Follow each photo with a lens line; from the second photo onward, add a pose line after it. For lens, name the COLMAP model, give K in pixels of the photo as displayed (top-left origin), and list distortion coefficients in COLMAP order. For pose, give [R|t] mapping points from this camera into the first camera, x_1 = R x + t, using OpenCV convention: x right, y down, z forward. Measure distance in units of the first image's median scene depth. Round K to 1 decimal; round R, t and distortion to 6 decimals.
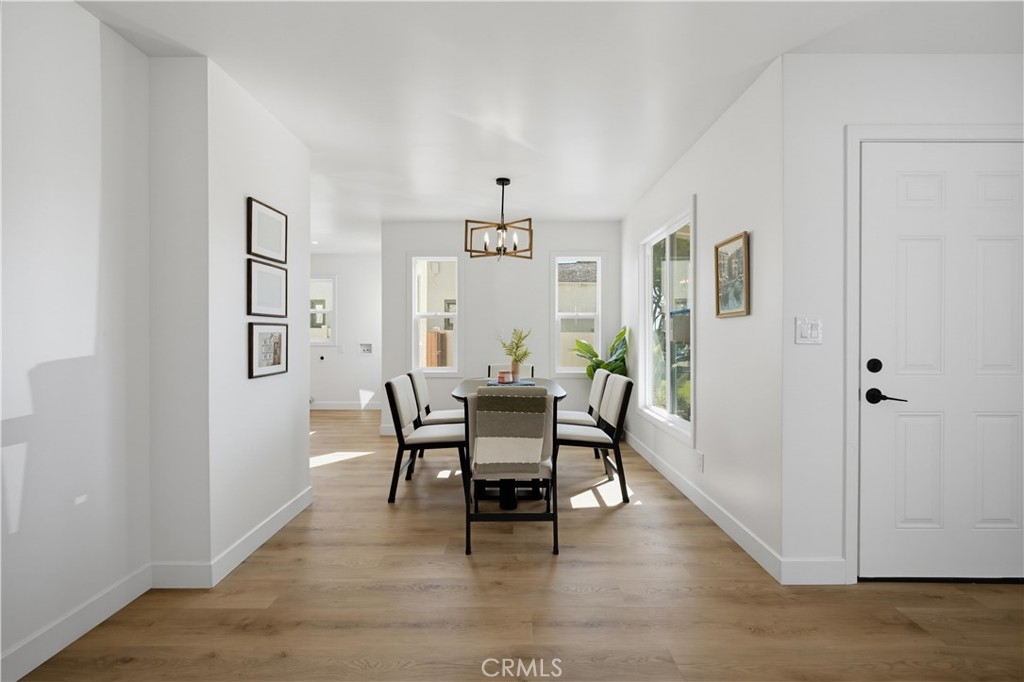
lens RADIAL K [[443.2, 0, 513.5], [0, 443.2, 338.9], [0, 0, 1]] dist [-0.004082, 0.001315]
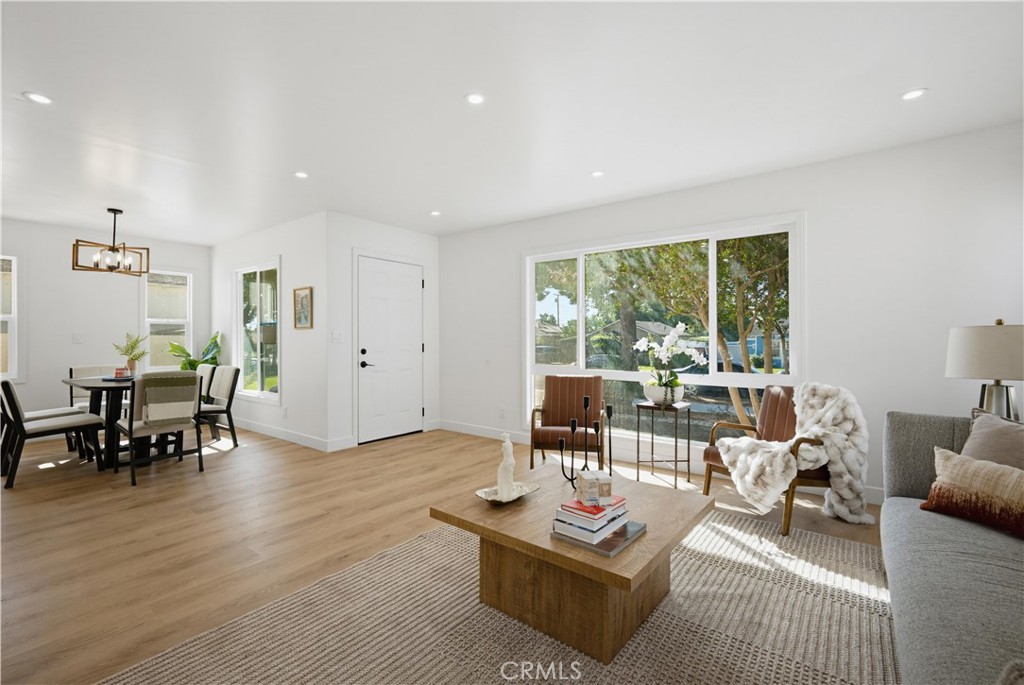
lens RADIAL K [[452.4, 0, 506.7], [0, 452.4, 335.6], [0, 0, 1]] dist [-0.004382, -0.000247]
pose [[0.616401, 0.000885, 0.787432, -0.464246], [0.007410, 0.999949, -0.006924, -0.001953], [-0.787398, 0.010102, 0.616363, -0.825111]]
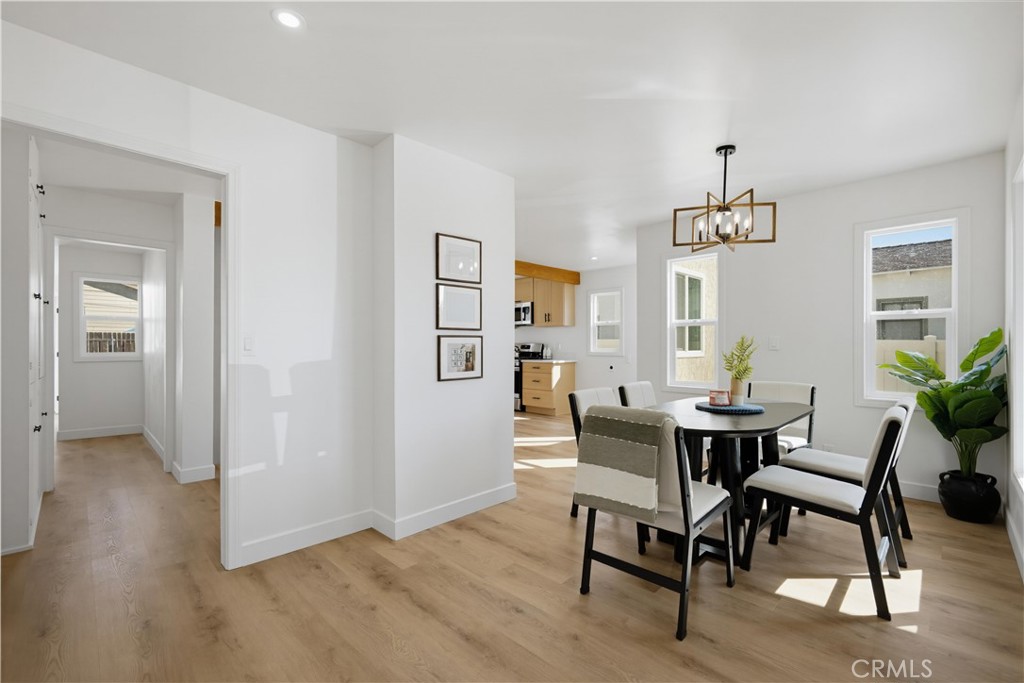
lens RADIAL K [[443.2, 0, 511.7], [0, 443.2, 350.2], [0, 0, 1]] dist [-0.004082, 0.001315]
pose [[0.712788, 0.002453, -0.701375, 0.361675], [-0.003053, 0.999995, 0.000395, 0.002615], [0.701373, 0.001860, 0.712792, 0.240572]]
